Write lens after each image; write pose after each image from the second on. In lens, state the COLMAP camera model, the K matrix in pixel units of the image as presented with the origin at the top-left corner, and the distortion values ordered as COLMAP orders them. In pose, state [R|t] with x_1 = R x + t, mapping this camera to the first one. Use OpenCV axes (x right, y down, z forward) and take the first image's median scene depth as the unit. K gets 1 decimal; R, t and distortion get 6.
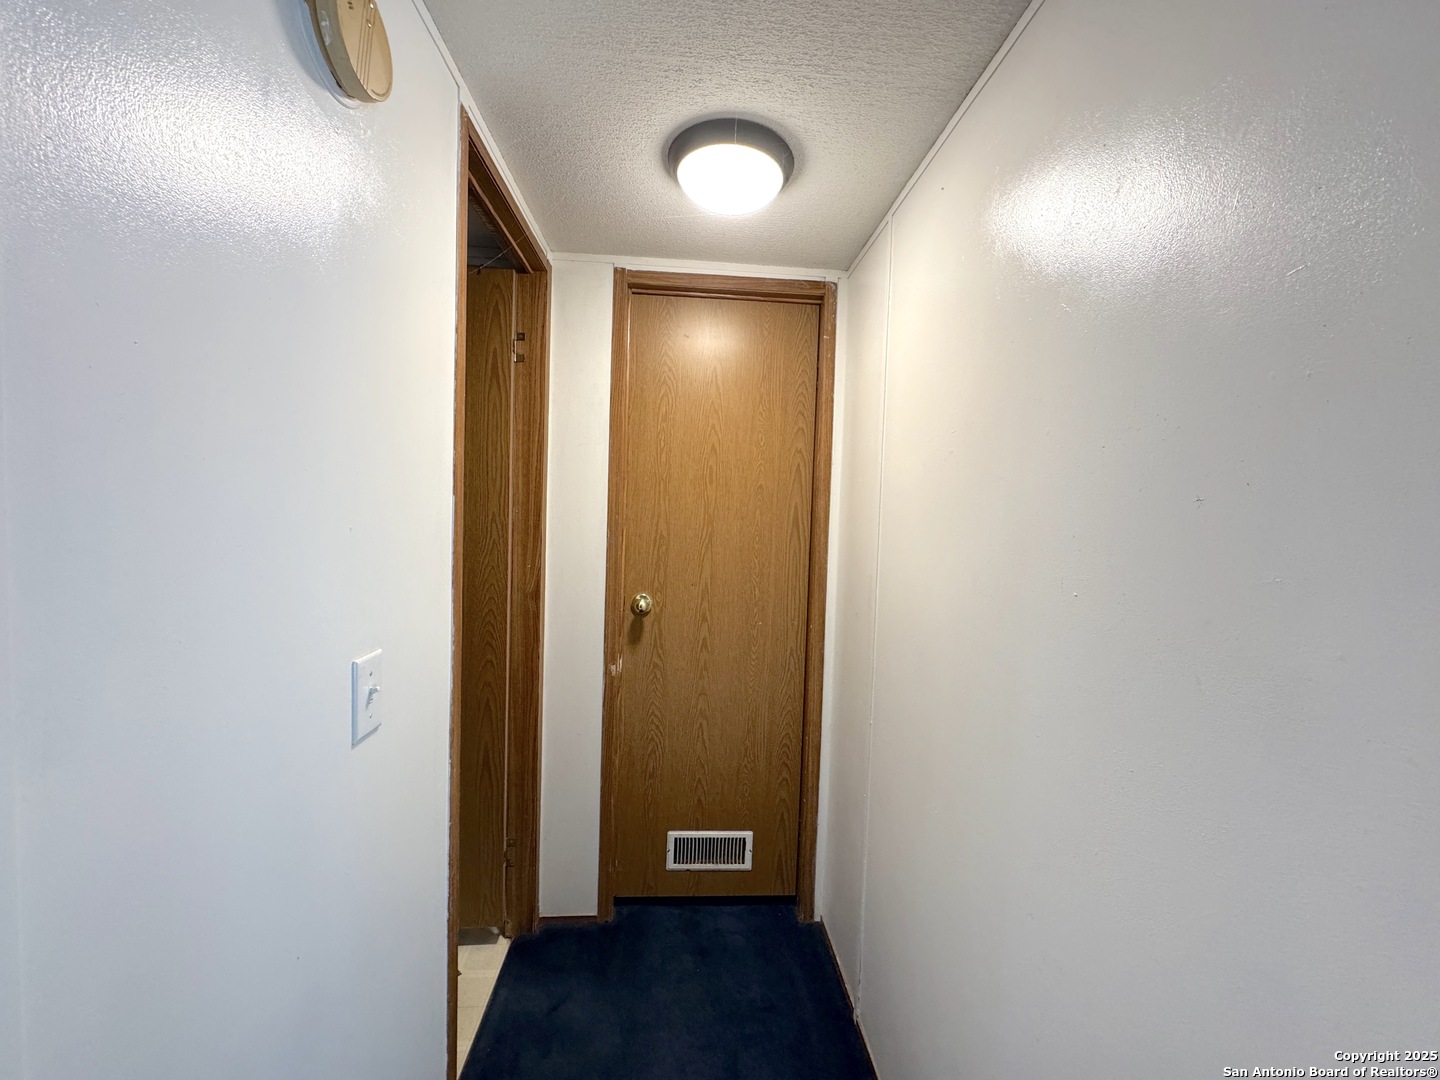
lens RADIAL K [[573.5, 0, 721.0], [0, 573.5, 537.0], [0, 0, 1]] dist [-0.002056, 0.000560]
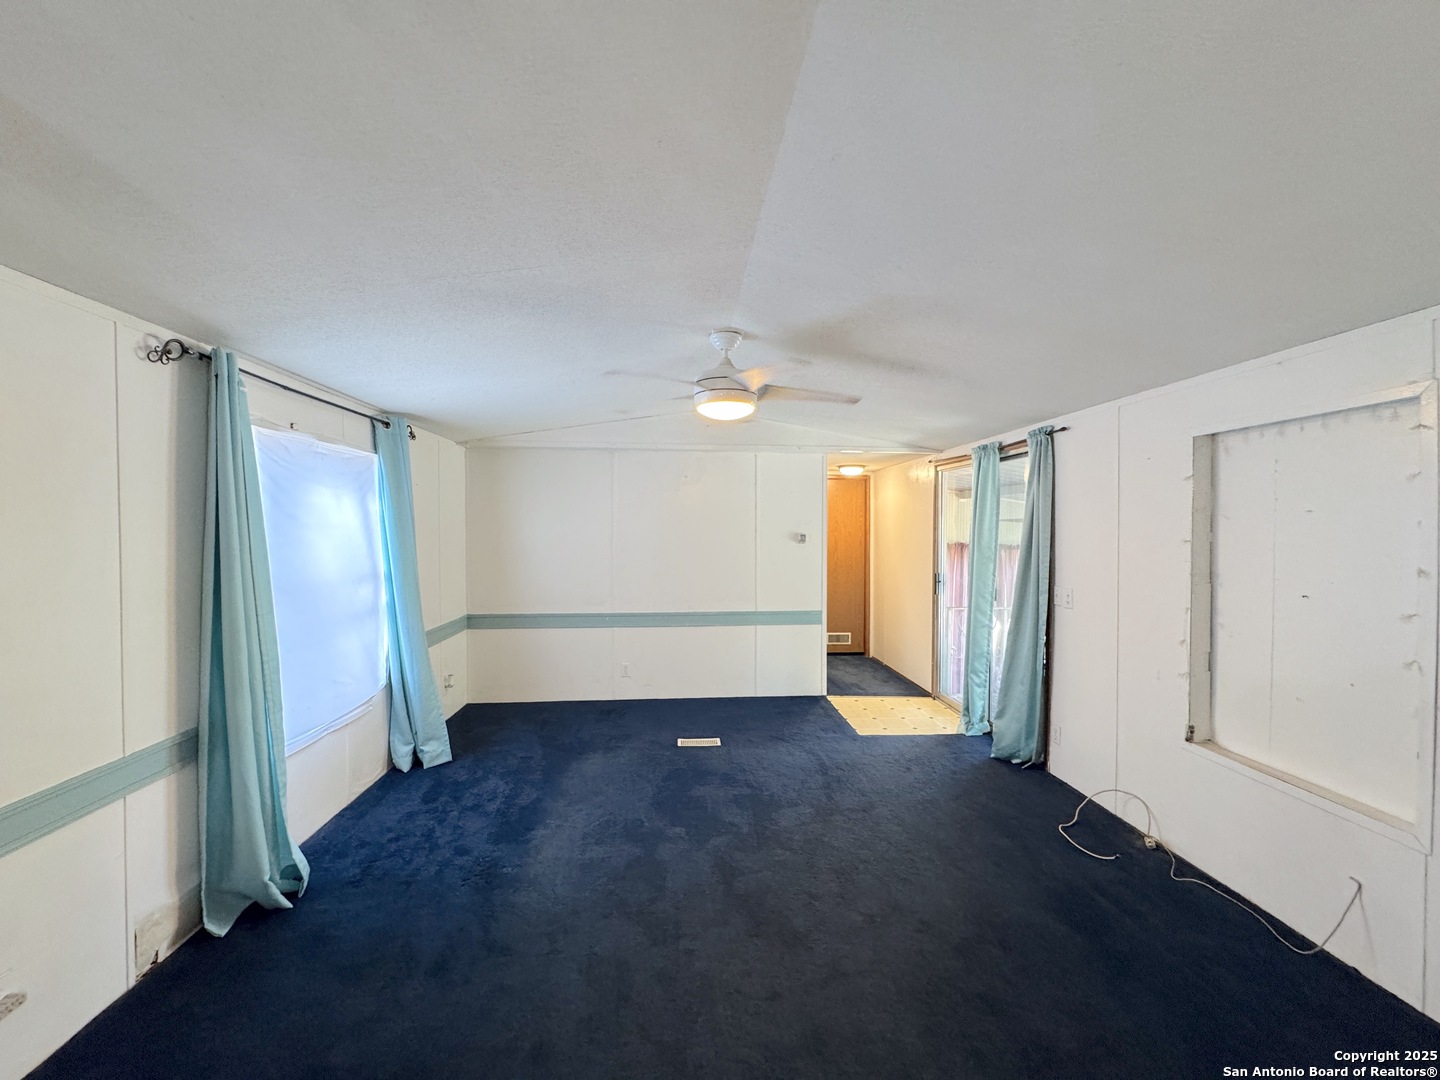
lens RADIAL K [[573.5, 0, 719.6], [0, 573.5, 537.9], [0, 0, 1]] dist [-0.002056, 0.000560]
pose [[0.999517, -0.027963, 0.013531, -0.776048], [0.028200, 0.999446, -0.017662, -0.011467], [-0.013029, 0.018035, 0.999752, -2.478457]]
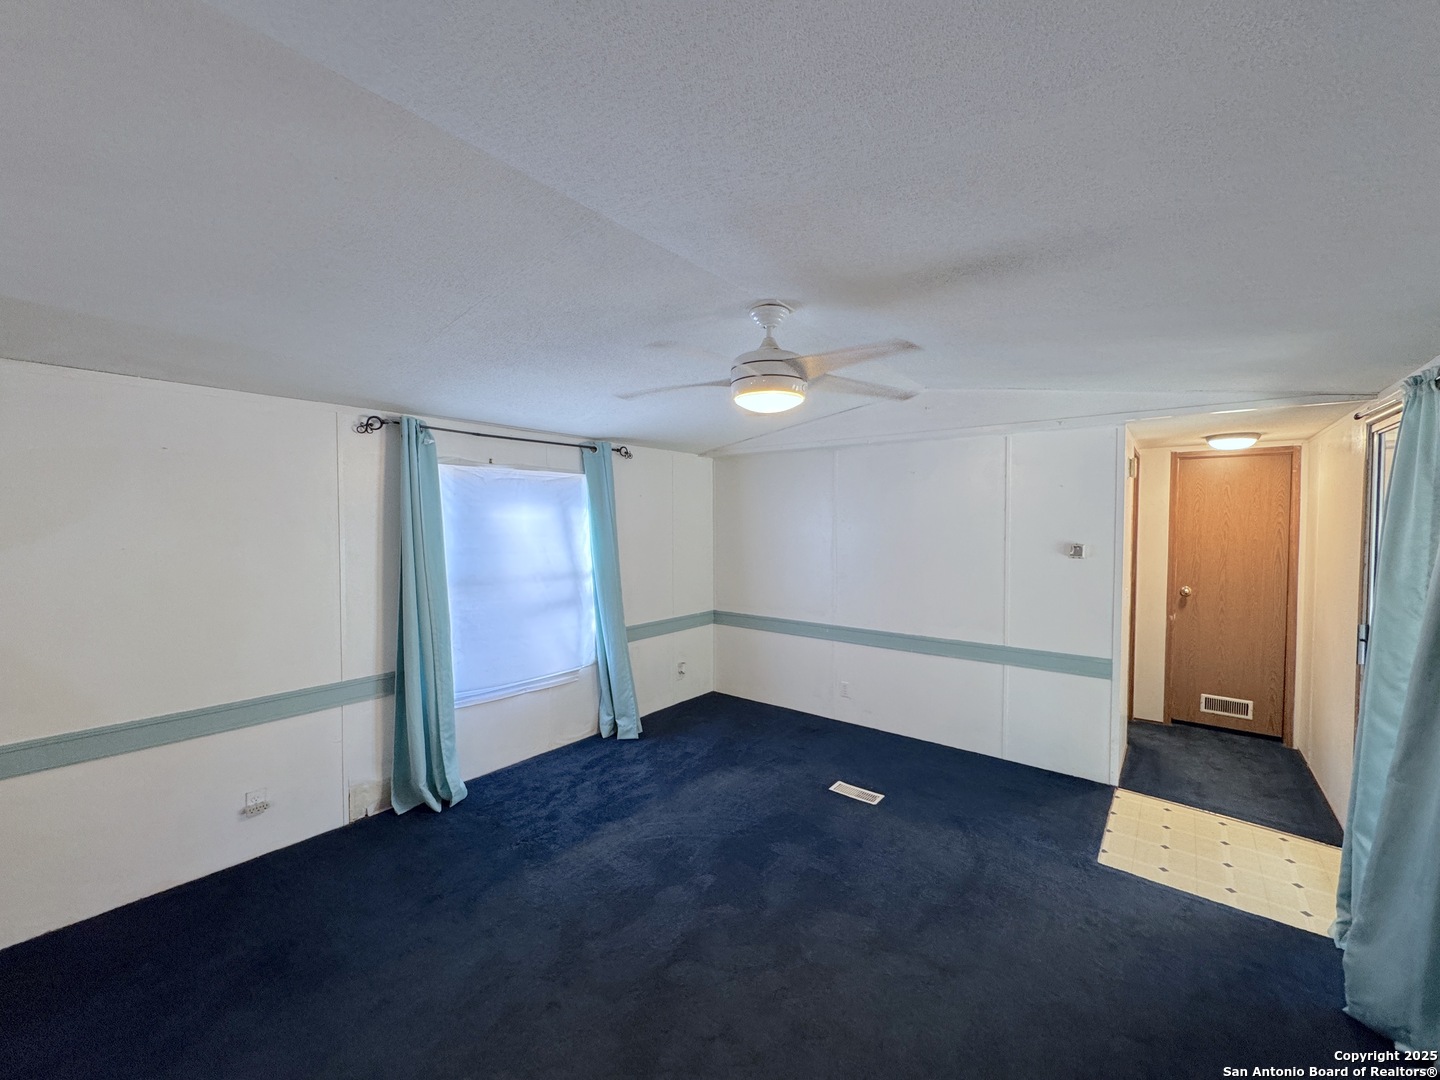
lens RADIAL K [[573.5, 0, 724.2], [0, 573.5, 536.9], [0, 0, 1]] dist [-0.002056, 0.000560]
pose [[0.740440, -0.010091, -0.672047, 0.037812], [-0.002367, 0.999842, -0.017621, -0.055838], [0.672119, 0.014638, 0.740299, -1.958529]]
